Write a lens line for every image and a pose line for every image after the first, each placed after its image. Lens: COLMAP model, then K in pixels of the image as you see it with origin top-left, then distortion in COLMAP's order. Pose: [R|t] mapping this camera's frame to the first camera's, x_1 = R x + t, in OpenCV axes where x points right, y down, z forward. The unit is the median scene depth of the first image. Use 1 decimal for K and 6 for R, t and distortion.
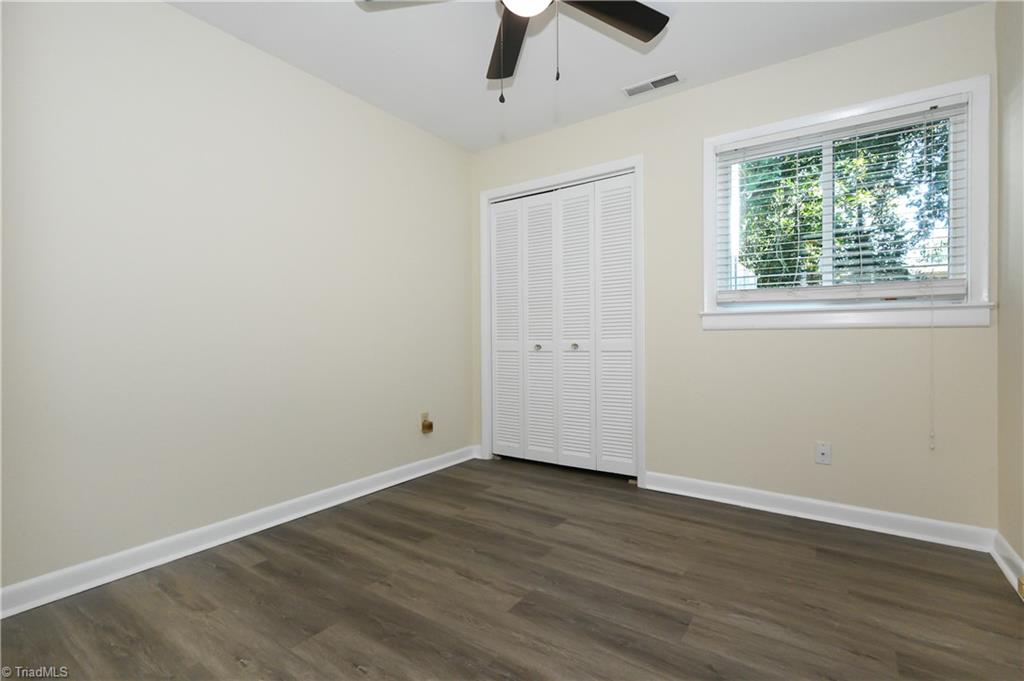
lens RADIAL K [[465.9, 0, 514.6], [0, 465.9, 347.3], [0, 0, 1]] dist [0.011521, -0.004301]
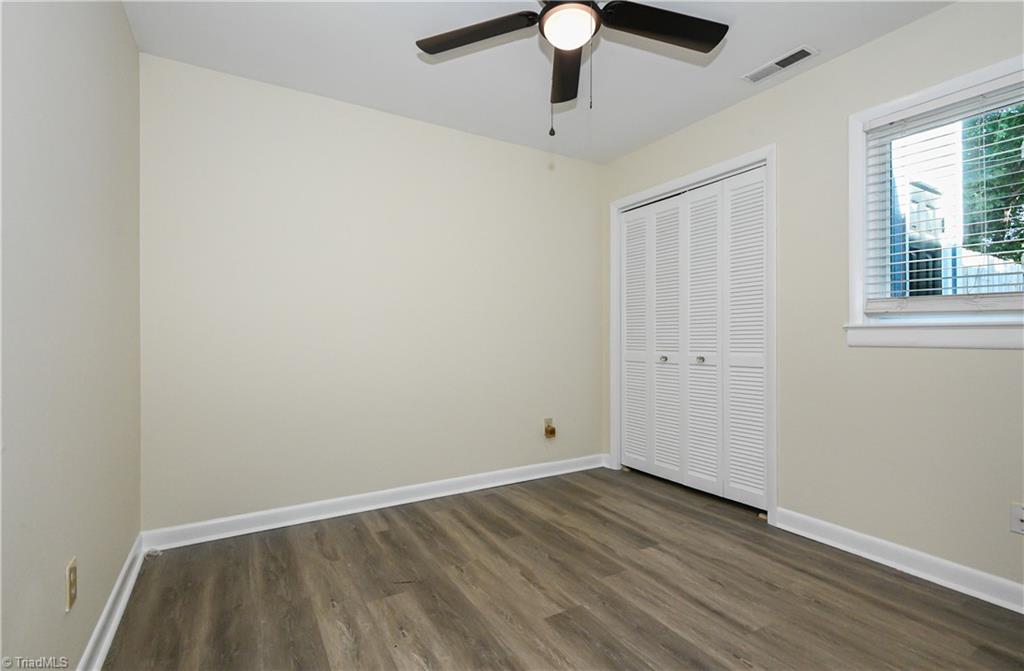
lens RADIAL K [[467.2, 0, 516.9], [0, 467.2, 342.9], [0, 0, 1]] dist [0.012377, -0.004401]
pose [[0.912291, 0.013286, -0.409327, 0.240845], [-0.016248, 0.999861, -0.003759, -0.034706], [0.409220, 0.010080, 0.912380, 0.003530]]
